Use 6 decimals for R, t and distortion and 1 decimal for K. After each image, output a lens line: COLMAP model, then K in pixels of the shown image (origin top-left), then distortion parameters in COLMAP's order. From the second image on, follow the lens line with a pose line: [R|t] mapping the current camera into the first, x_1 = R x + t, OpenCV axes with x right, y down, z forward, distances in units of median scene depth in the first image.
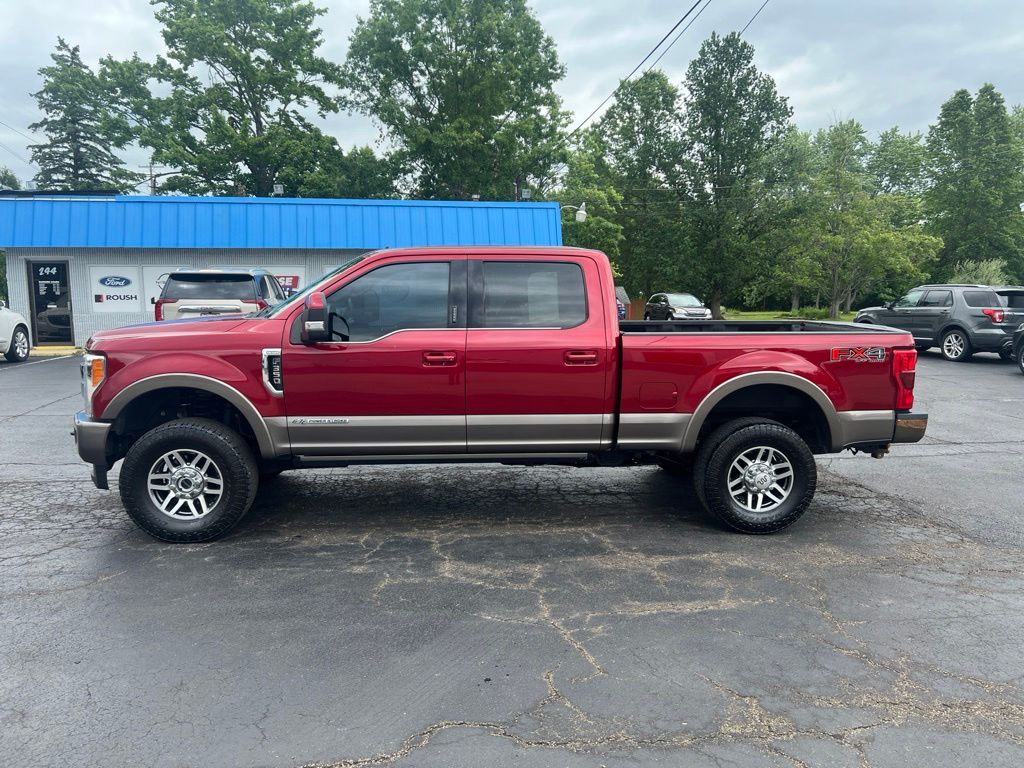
lens RADIAL K [[764.5, 0, 512.0], [0, 764.5, 384.0], [0, 0, 1]] dist [0.062504, -0.072980]
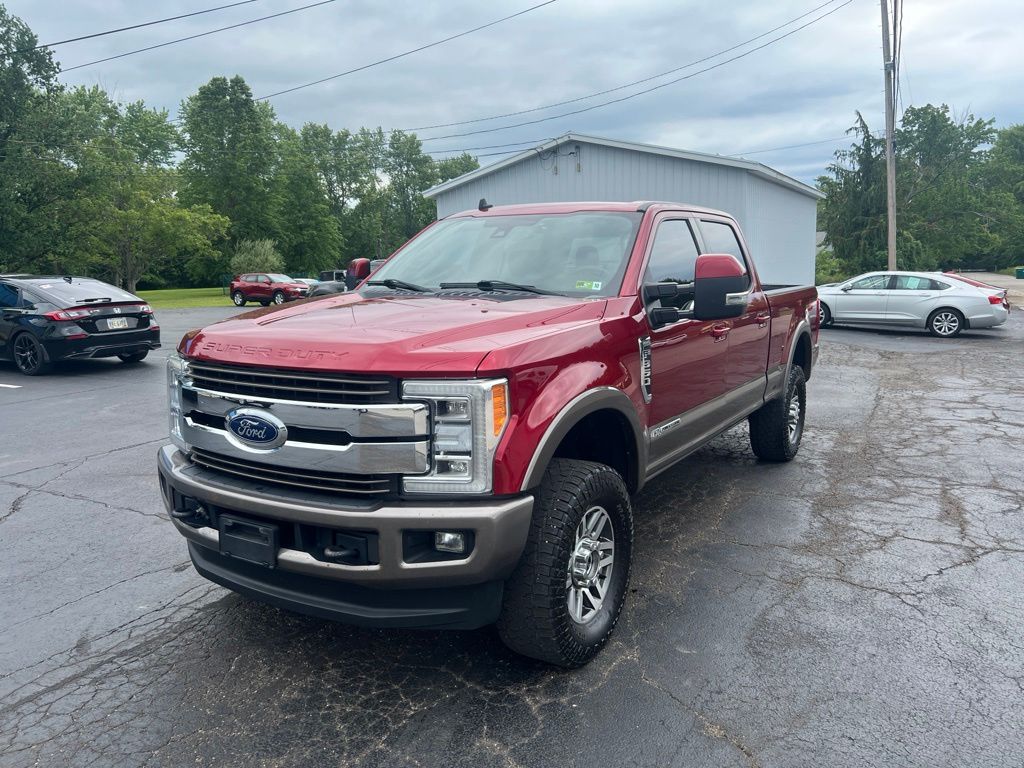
lens RADIAL K [[764.5, 0, 512.0], [0, 764.5, 384.0], [0, 0, 1]] dist [0.062504, -0.072980]
pose [[0.581038, -0.139518, 0.801829, -0.094990], [0.118808, 0.989184, 0.086026, -0.007602], [-0.805158, 0.045279, 0.591329, 0.068490]]
